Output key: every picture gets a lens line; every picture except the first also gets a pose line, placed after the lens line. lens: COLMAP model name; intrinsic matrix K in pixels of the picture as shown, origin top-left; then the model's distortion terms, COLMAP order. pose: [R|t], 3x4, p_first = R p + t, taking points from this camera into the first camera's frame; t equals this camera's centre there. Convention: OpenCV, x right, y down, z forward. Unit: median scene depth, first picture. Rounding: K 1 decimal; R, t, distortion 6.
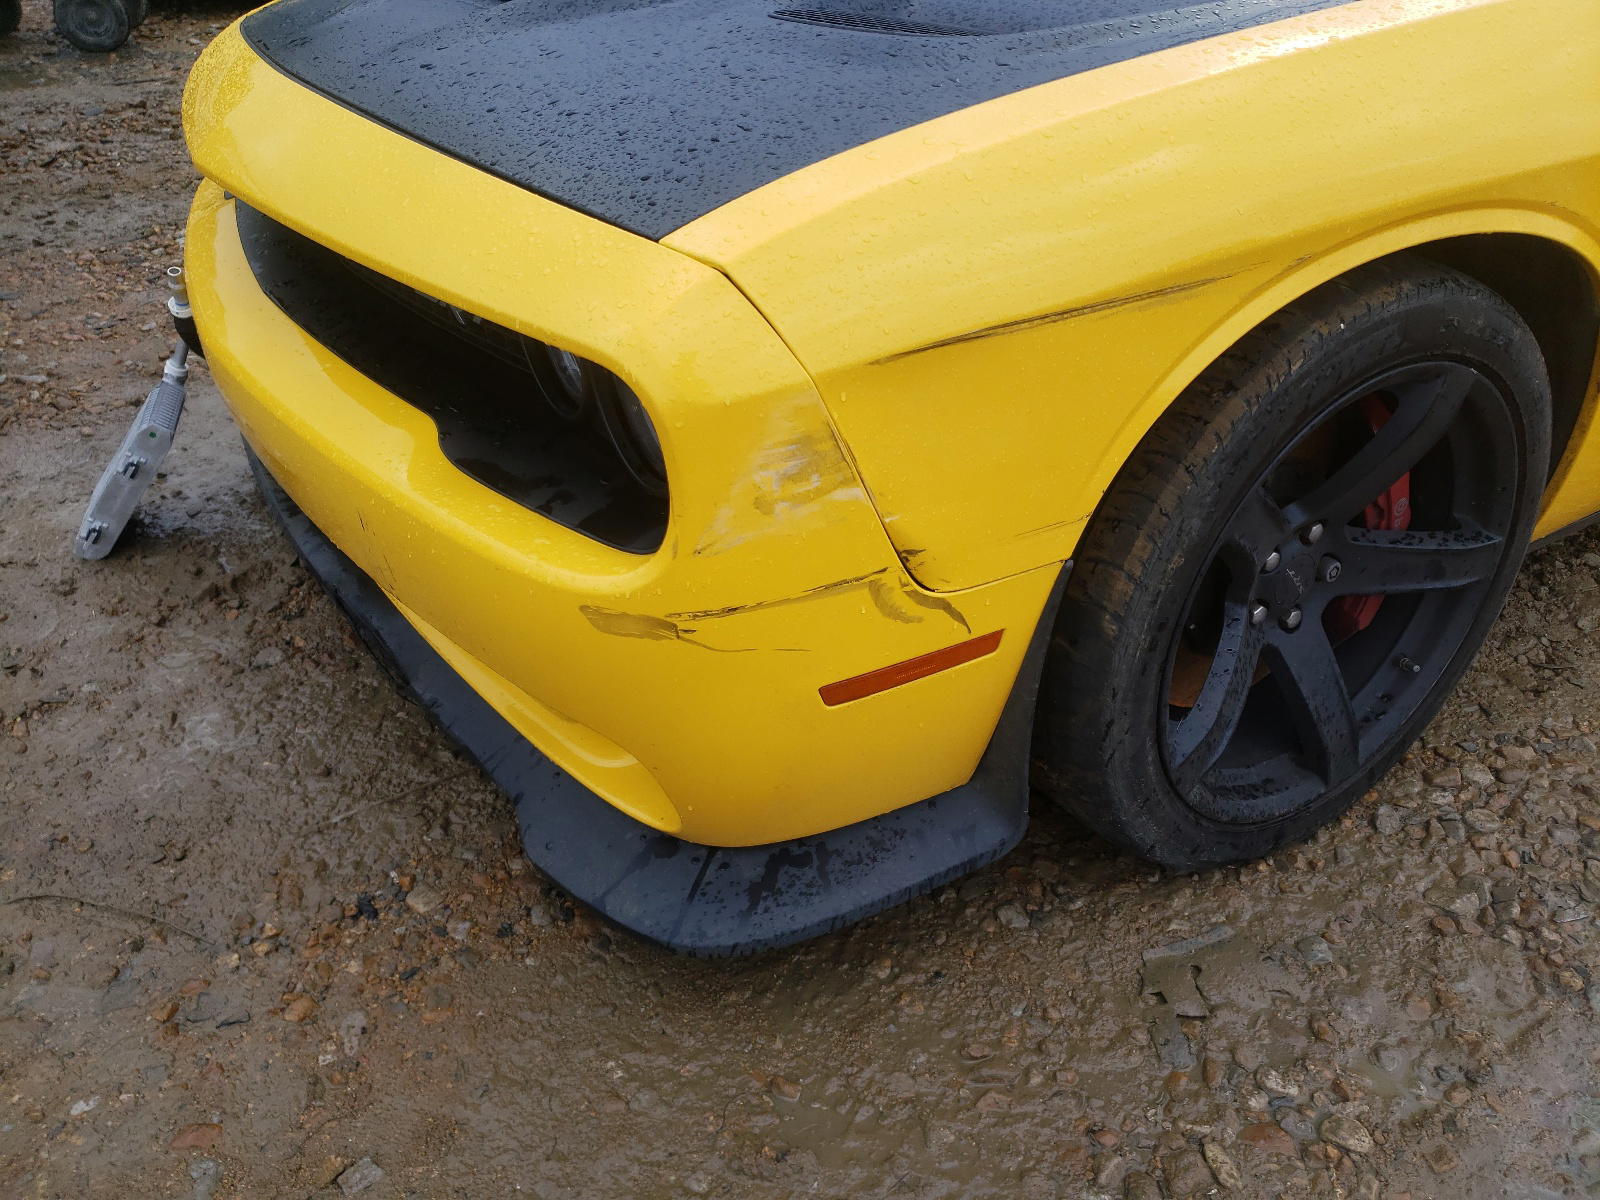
lens RADIAL K [[1299.2, 0, 800.0], [0, 1299.2, 600.0], [0, 0, 1]] dist [0.009562, 0.012250]
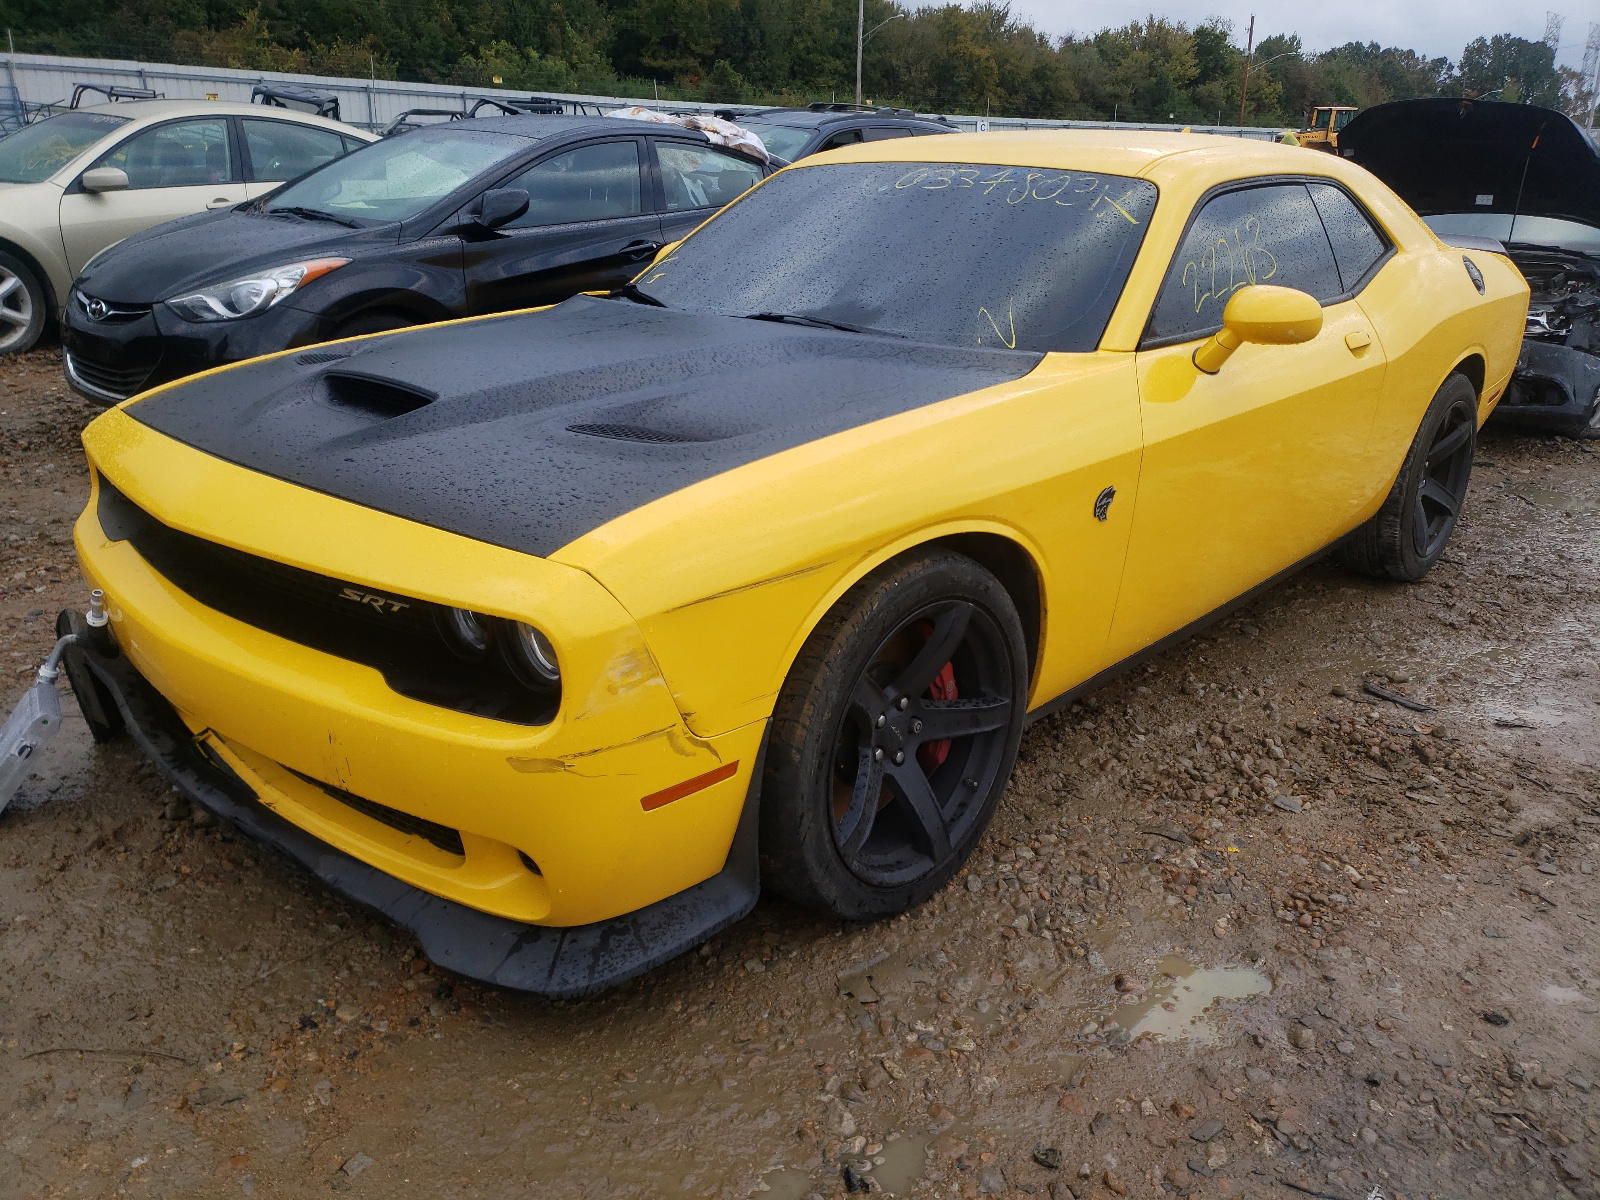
lens RADIAL K [[1299.2, 0, 800.0], [0, 1299.2, 600.0], [0, 0, 1]] dist [0.009562, 0.012250]
pose [[0.963590, -0.057917, 0.261037, -0.175162], [0.113312, 0.972713, -0.202460, 0.148982], [-0.242188, 0.224667, 0.943859, -0.615371]]
